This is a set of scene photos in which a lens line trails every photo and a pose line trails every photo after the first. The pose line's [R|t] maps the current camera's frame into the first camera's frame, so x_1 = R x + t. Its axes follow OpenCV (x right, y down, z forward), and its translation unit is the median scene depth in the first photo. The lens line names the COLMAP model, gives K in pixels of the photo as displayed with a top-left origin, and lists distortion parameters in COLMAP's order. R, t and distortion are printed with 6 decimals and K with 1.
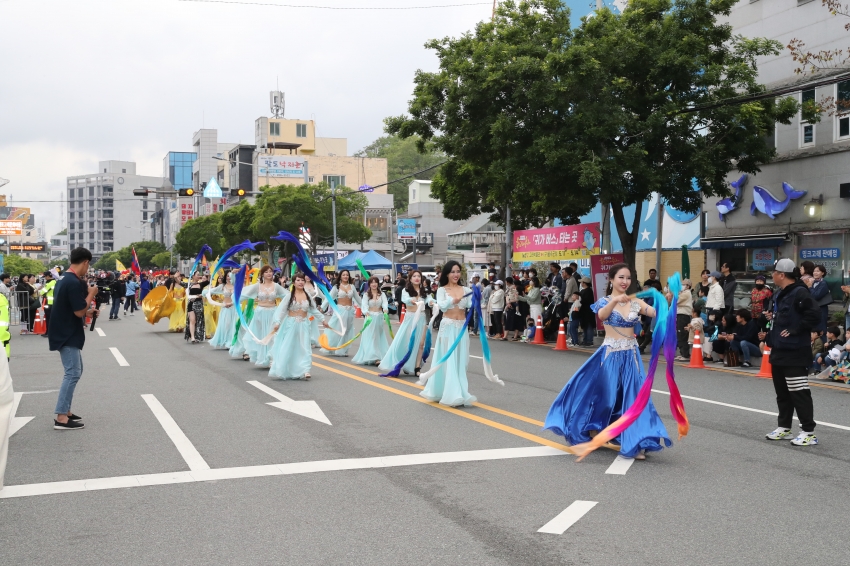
lens RADIAL K [[1090.0, 0, 425.0], [0, 1090.0, 283.0], [0, 0, 1]] dist [0.067017, 0.128794]
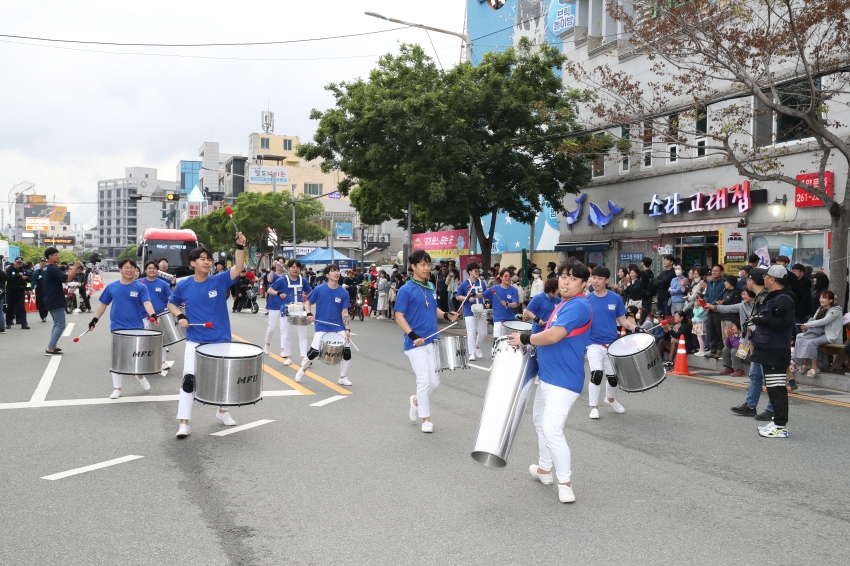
lens RADIAL K [[939.1, 0, 425.0], [0, 939.1, 283.0], [0, 0, 1]] dist [0.028316, 0.044081]
pose [[0.999780, 0.013987, 0.015624, 0.089891], [-0.014106, 0.999872, 0.007507, -0.000925], [-0.015517, -0.007725, 0.999850, -0.081237]]
